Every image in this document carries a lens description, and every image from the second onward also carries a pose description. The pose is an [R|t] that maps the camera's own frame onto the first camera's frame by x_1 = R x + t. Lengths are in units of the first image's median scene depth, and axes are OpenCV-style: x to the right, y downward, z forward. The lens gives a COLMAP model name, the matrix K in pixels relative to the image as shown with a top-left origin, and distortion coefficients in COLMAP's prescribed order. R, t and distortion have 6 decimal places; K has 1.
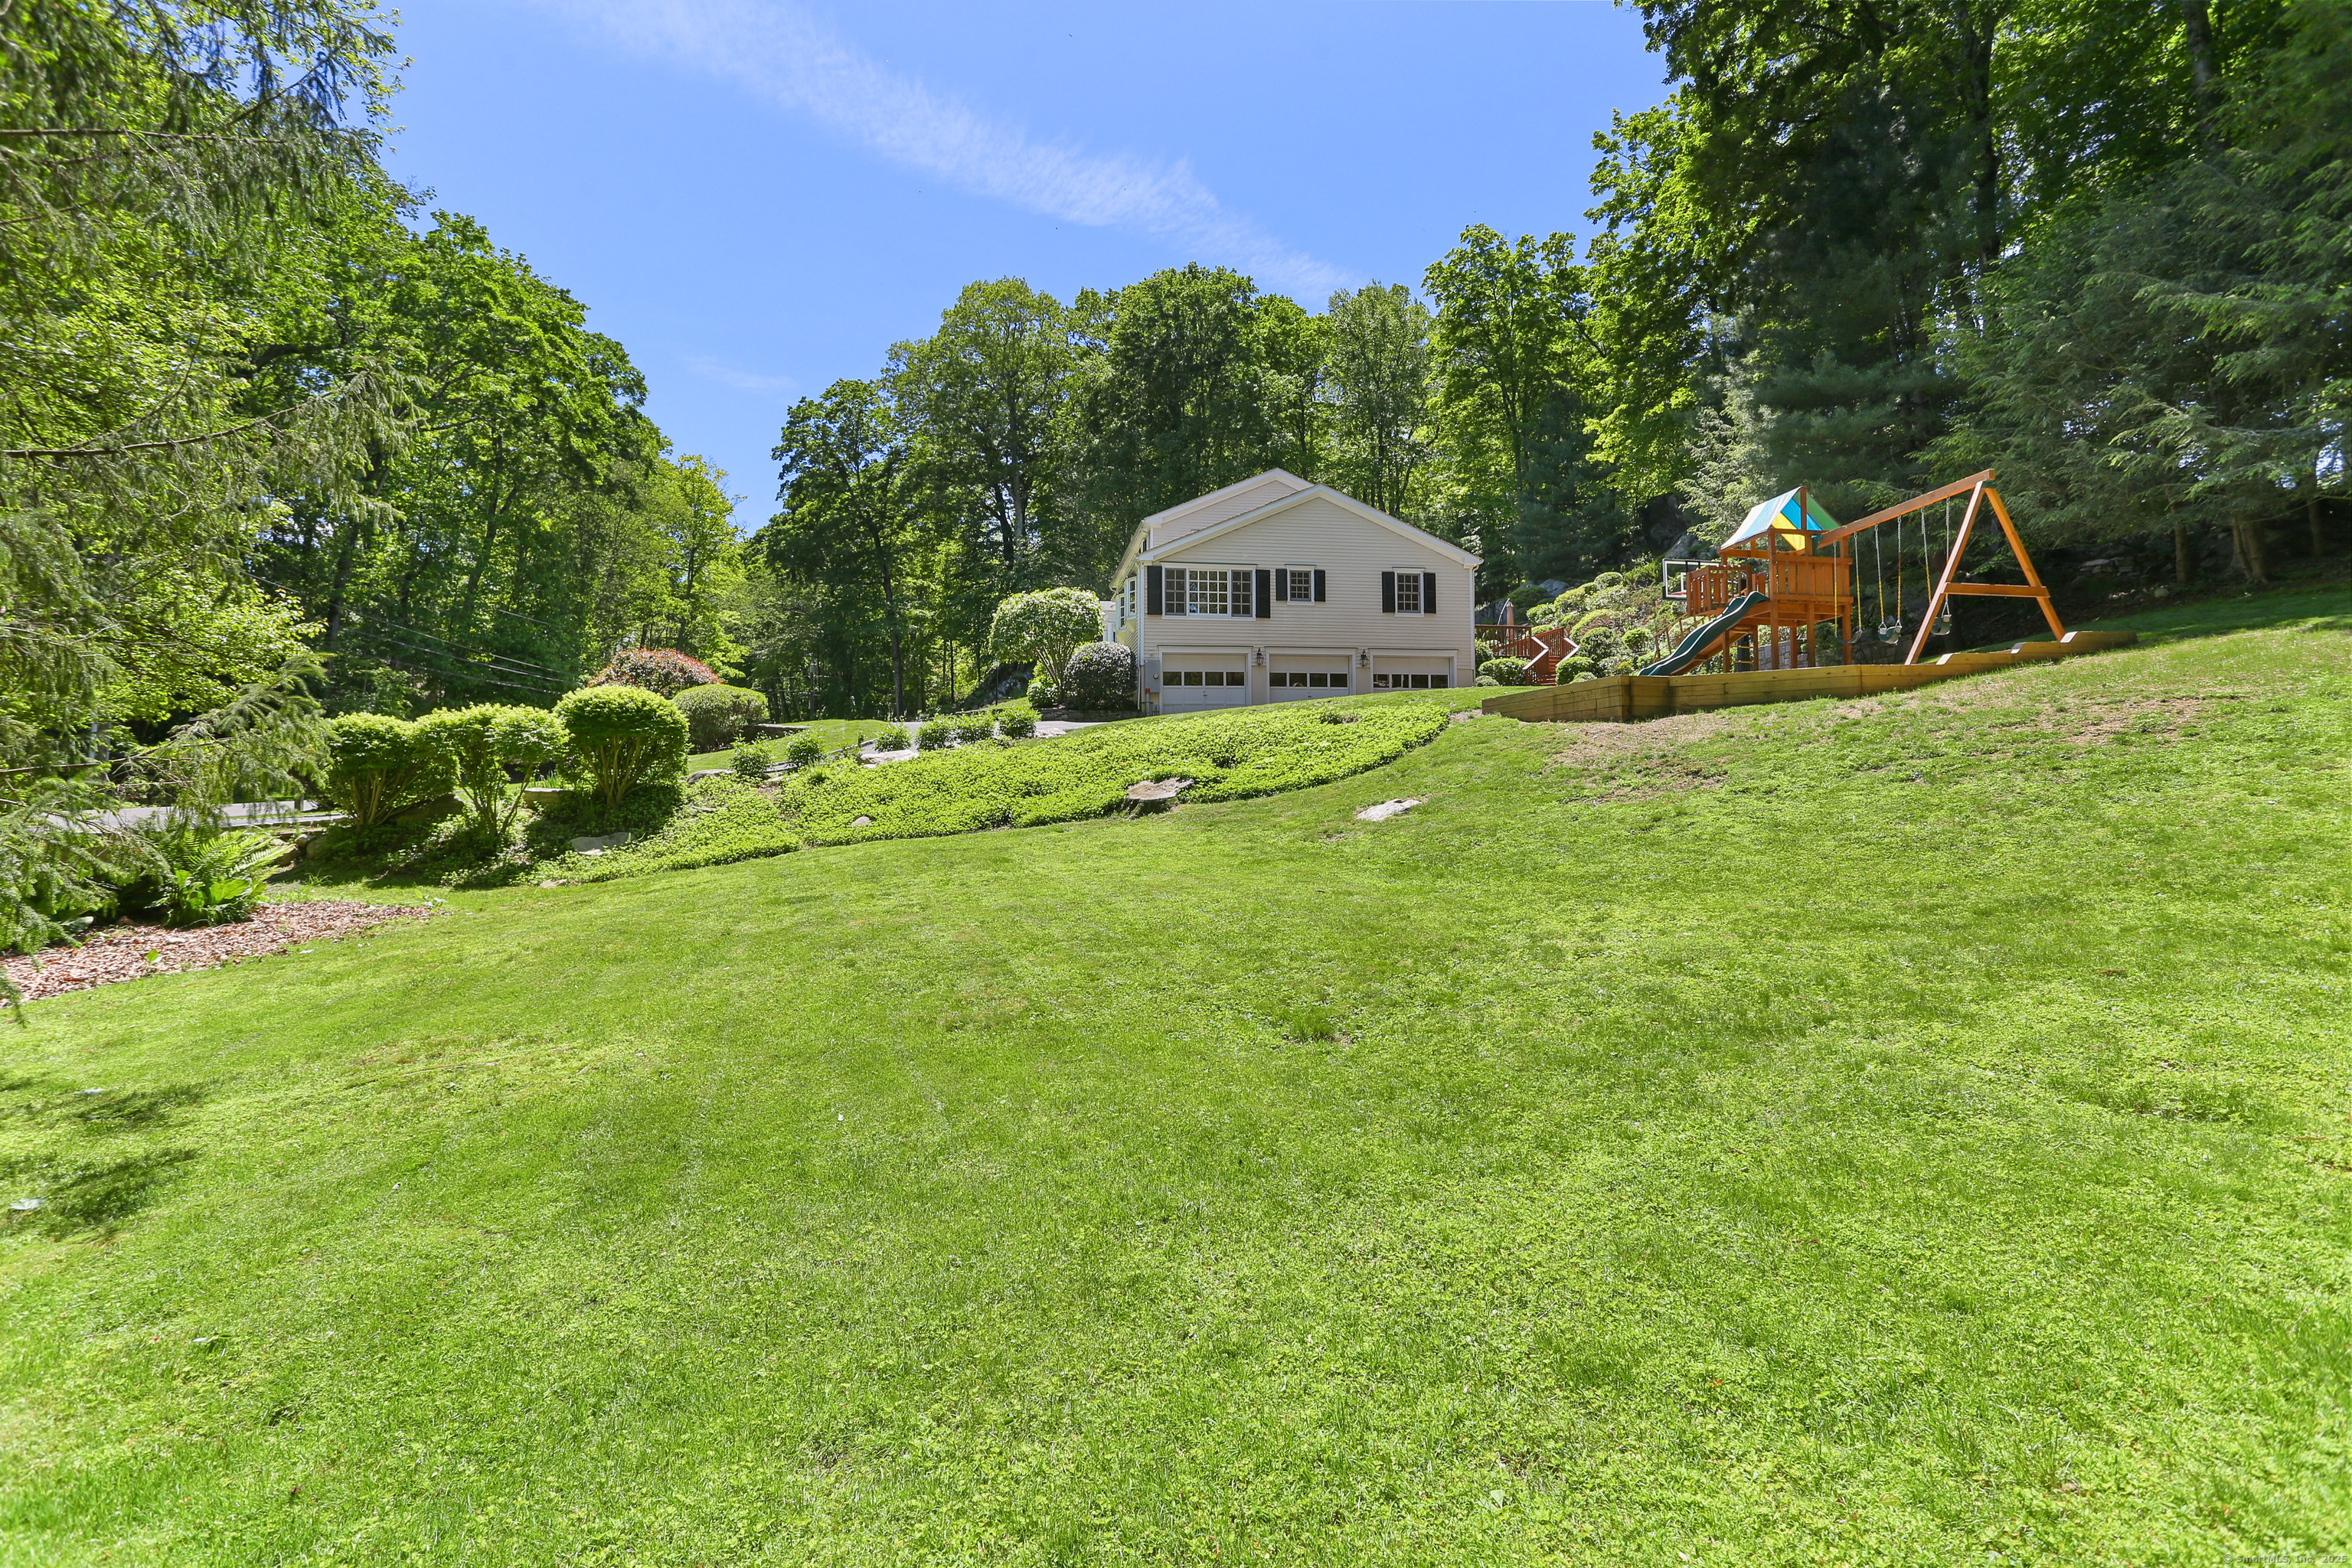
lens RADIAL K [[1080.7, 0, 1181.2], [0, 1080.7, 784.7], [0, 0, 1]] dist [-0.033808, 0.000320]
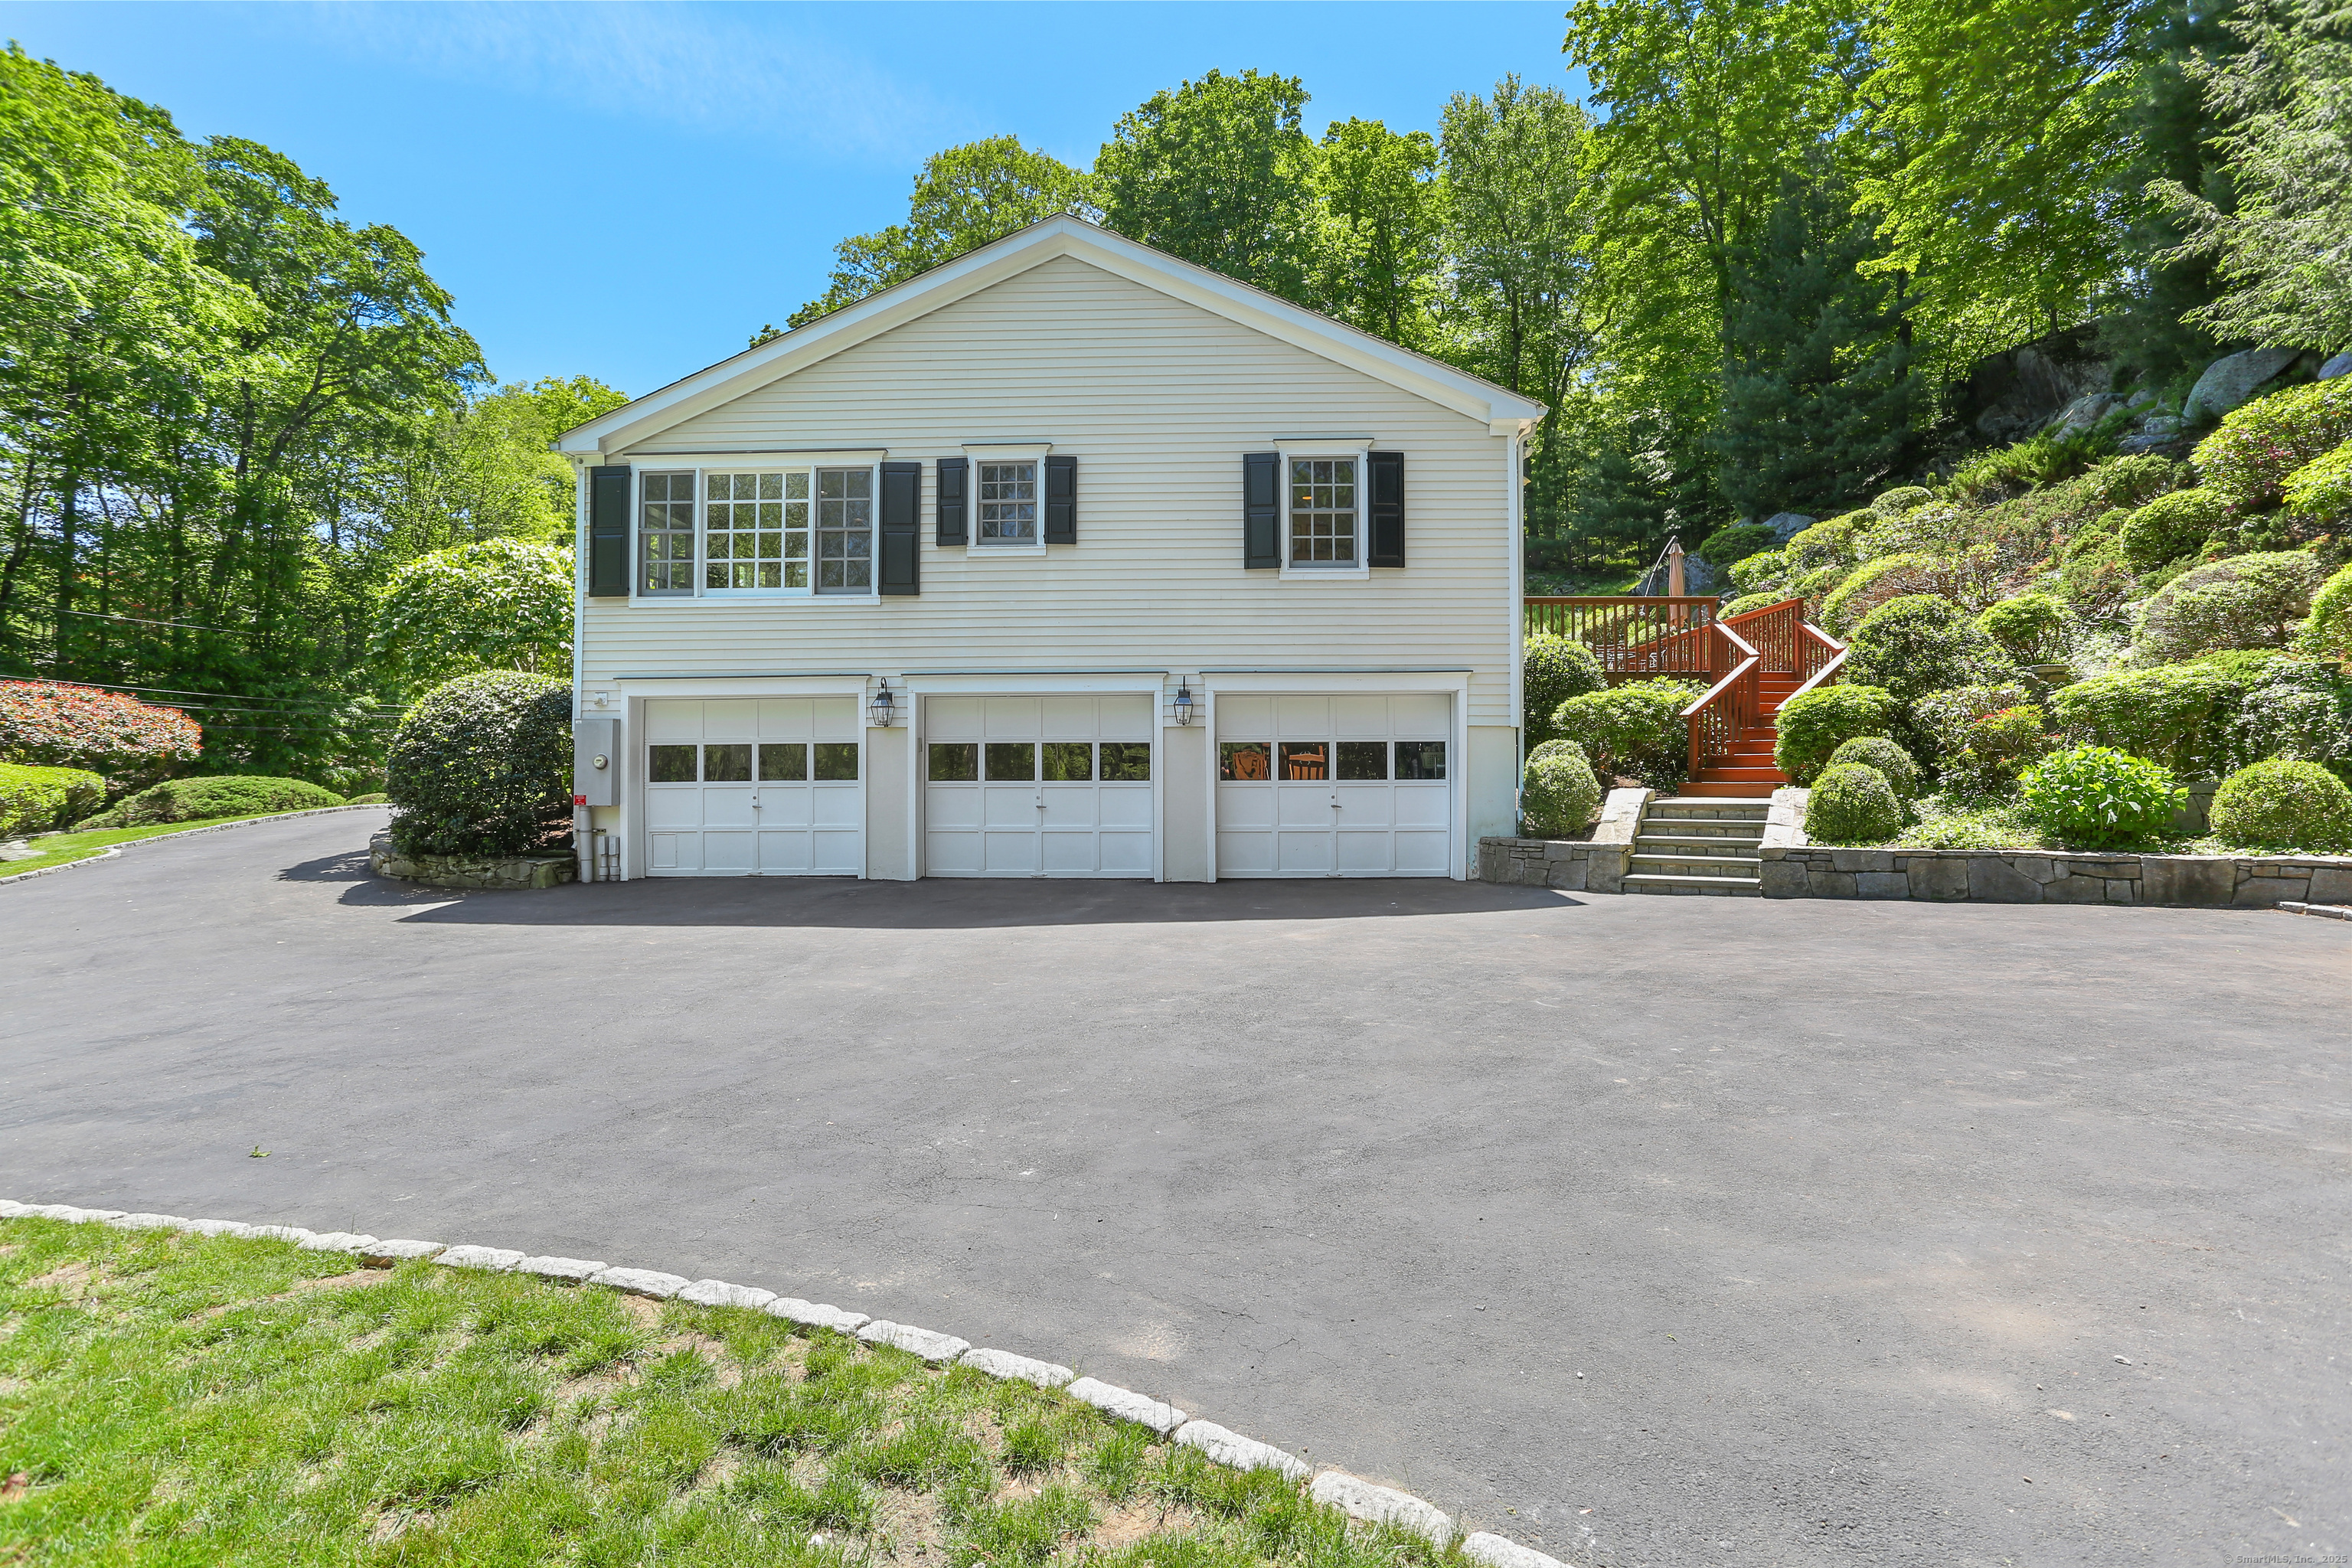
lens RADIAL K [[1080.7, 0, 1164.1], [0, 1080.7, 800.0], [0, 0, 1]] dist [-0.033808, 0.000320]
pose [[0.980275, 0.010303, -0.197368, 0.229879], [-0.003964, 0.999464, 0.032485, -0.094786], [0.197597, -0.031062, 0.979791, 0.640902]]
